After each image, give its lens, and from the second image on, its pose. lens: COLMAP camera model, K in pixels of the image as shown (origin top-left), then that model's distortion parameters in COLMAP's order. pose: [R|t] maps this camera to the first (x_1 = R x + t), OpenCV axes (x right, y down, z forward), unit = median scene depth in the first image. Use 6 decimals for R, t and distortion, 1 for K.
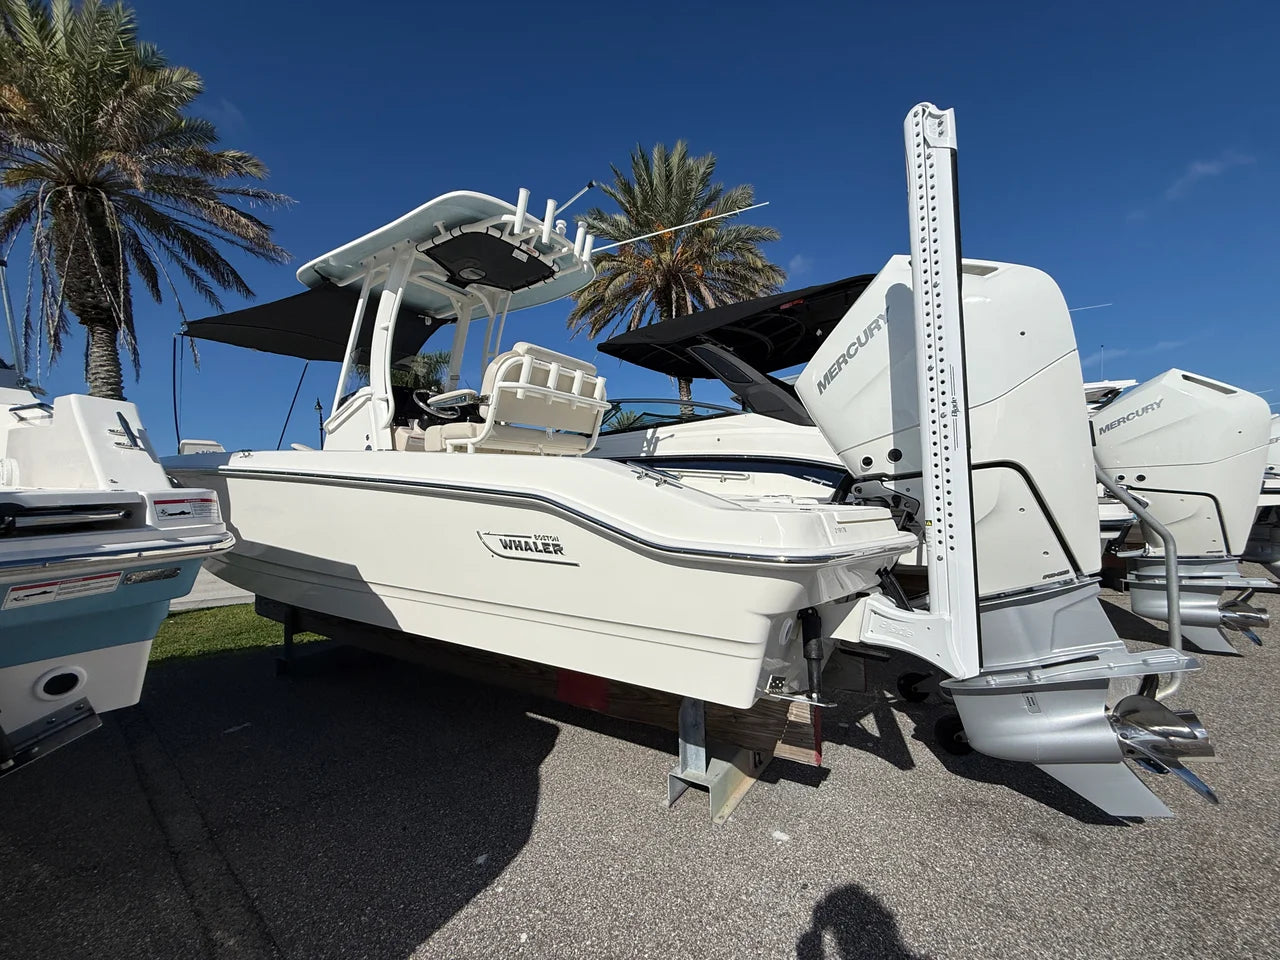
lens RADIAL K [[510.5, 0, 640.0], [0, 510.5, 480.0], [0, 0, 1]] dist [-0.000746, 0.000578]
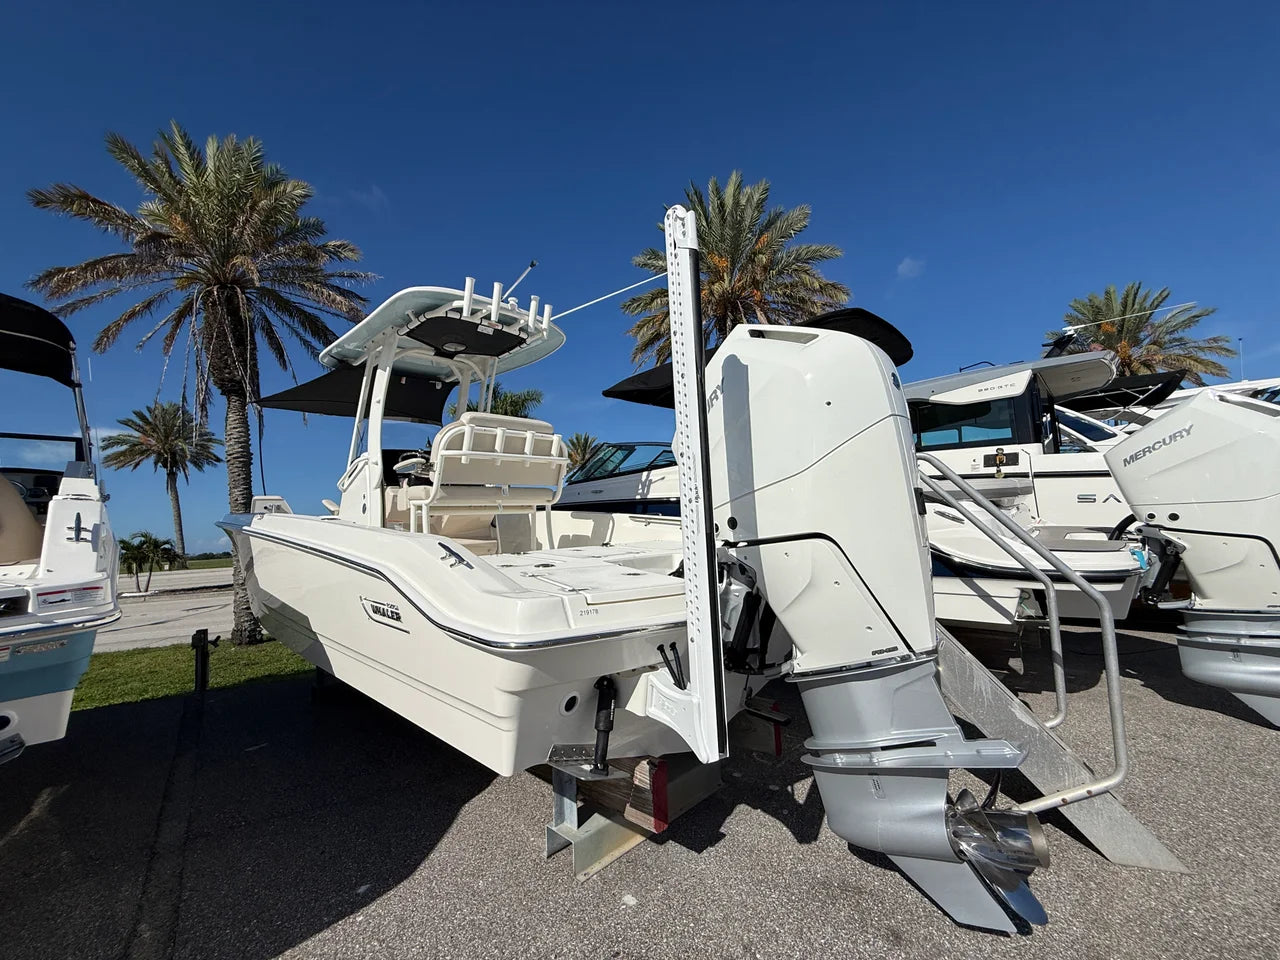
lens RADIAL K [[510.5, 0, 640.0], [0, 510.5, 480.0], [0, 0, 1]] dist [-0.000746, 0.000578]
pose [[0.981541, -0.031595, -0.188622, 0.302653], [0.023365, 0.998682, -0.045699, -0.054317], [0.189817, 0.040448, 0.980986, -0.017019]]
